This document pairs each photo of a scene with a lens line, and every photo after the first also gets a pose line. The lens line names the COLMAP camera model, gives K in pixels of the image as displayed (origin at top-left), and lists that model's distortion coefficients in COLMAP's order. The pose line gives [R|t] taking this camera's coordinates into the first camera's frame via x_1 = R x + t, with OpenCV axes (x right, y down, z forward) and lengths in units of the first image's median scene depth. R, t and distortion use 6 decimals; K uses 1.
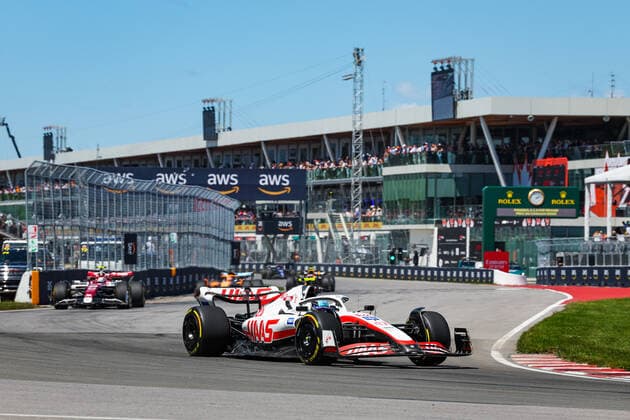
lens RADIAL K [[3258.4, 0, 315.0], [0, 3258.4, 210.0], [0, 0, 1]] dist [0.152701, 3.187252]
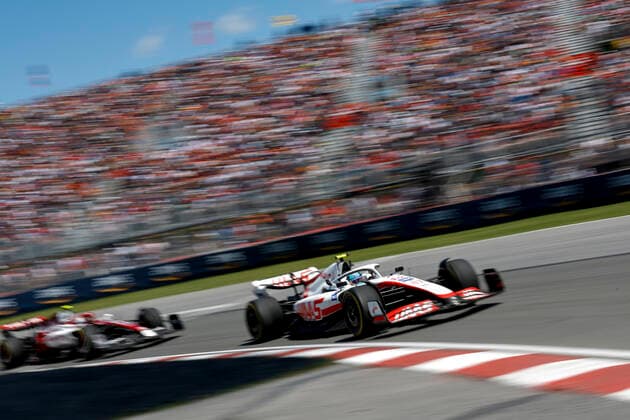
lens RADIAL K [[3258.4, 0, 315.0], [0, 3258.4, 210.0], [0, 0, 1]] dist [0.152701, 3.187252]
pose [[0.973541, -0.228396, -0.007336, 0.001190], [0.228433, 0.973549, 0.004566, -0.001535], [0.006099, -0.006121, 0.999963, -0.120273]]
